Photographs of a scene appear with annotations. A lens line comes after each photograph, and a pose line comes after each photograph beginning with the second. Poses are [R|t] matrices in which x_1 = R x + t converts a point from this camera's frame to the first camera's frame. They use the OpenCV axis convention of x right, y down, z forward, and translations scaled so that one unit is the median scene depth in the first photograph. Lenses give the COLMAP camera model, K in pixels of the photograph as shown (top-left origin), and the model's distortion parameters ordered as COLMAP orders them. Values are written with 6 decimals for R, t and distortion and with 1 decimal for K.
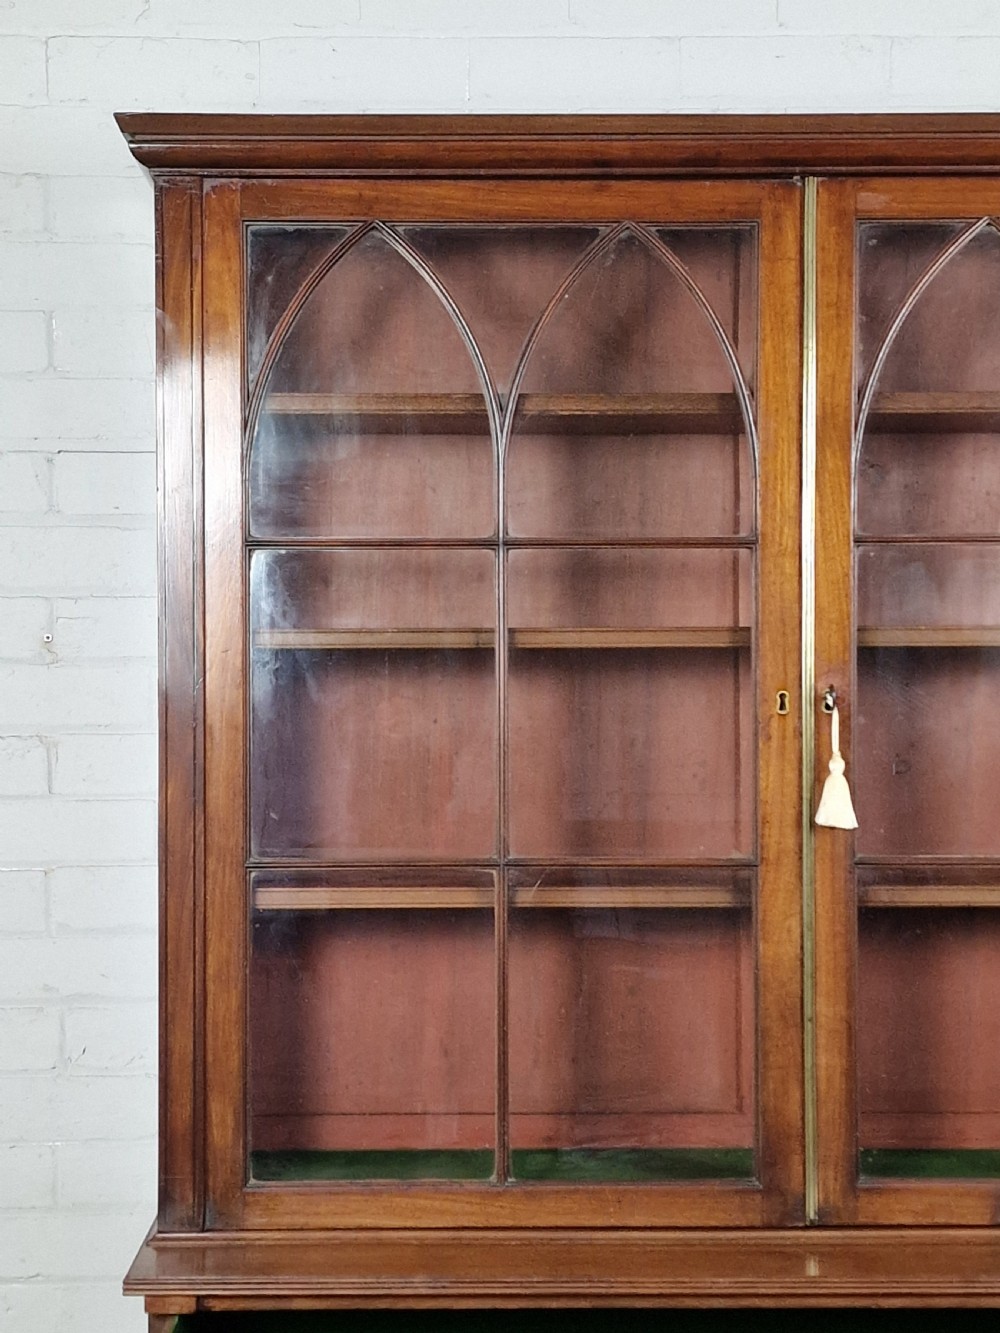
lens RADIAL K [[1049.6, 0, 401.9], [0, 1049.6, 666.3], [0, 0, 1]] dist [0.039302, -0.005944]
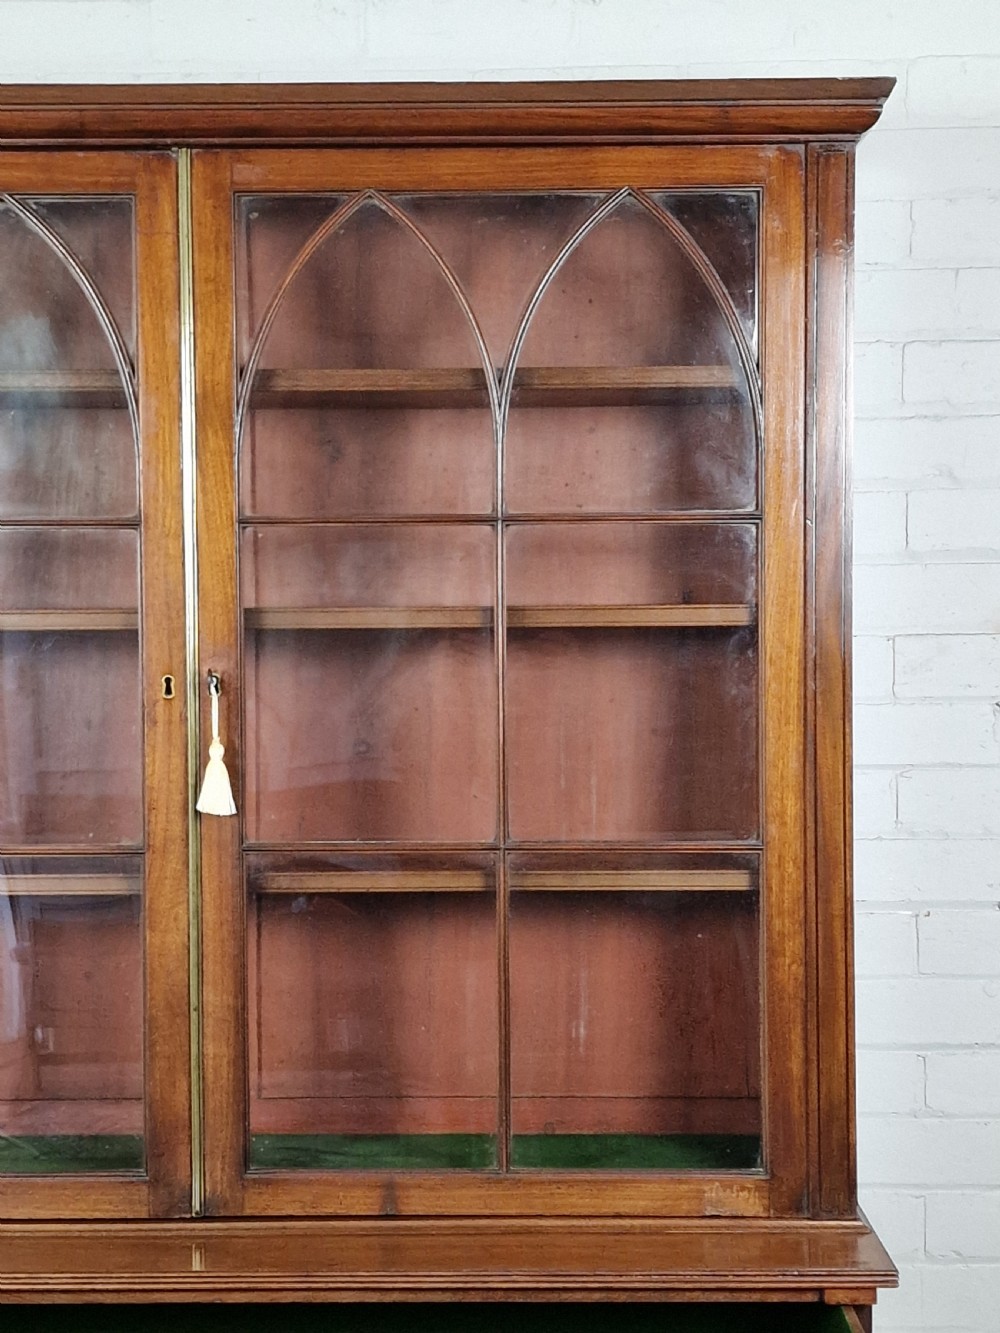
lens RADIAL K [[1065.6, 0, 478.5], [0, 1065.6, 654.0], [0, 0, 1]] dist [0.038213, 0.000614]
pose [[0.999349, -0.000017, -0.036069, 0.684233], [0.000362, 0.999954, 0.009561, -0.005494], [0.036067, -0.009567, 0.999304, 0.017104]]
